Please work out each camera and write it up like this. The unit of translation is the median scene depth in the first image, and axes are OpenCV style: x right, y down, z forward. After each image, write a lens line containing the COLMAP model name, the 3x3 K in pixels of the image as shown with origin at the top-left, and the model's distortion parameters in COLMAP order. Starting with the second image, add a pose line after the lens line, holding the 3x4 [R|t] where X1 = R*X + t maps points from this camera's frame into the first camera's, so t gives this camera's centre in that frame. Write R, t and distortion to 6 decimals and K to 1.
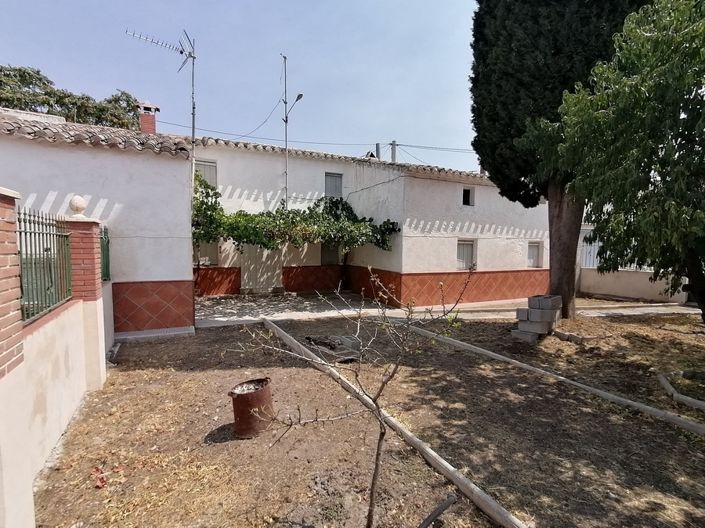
lens RADIAL K [[352.9, 0, 349.3], [0, 352.9, 272.1], [0, 0, 1]] dist [0.014366, -0.000287]
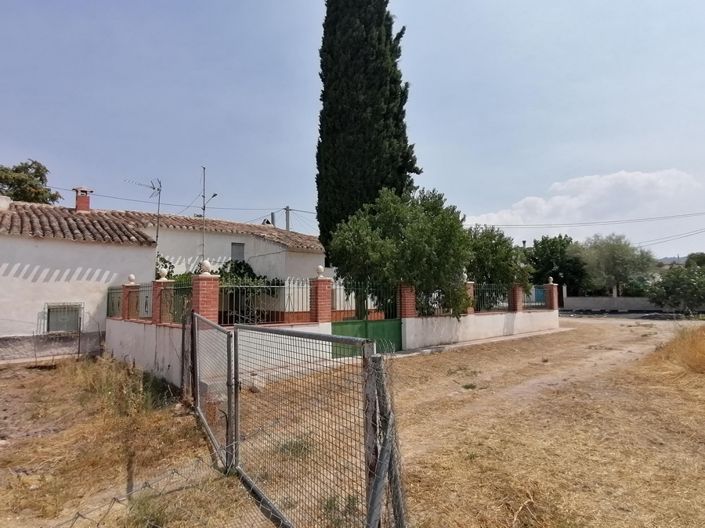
lens RADIAL K [[423.4, 0, 352.5], [0, 423.4, 264.0], [0, 0, 1]] dist [0.018750, 0.001128]
pose [[0.970115, -0.004113, 0.242612, -0.012832], [0.041576, 0.987888, -0.149497, 0.068556], [-0.239059, 0.155117, 0.958535, -0.713377]]
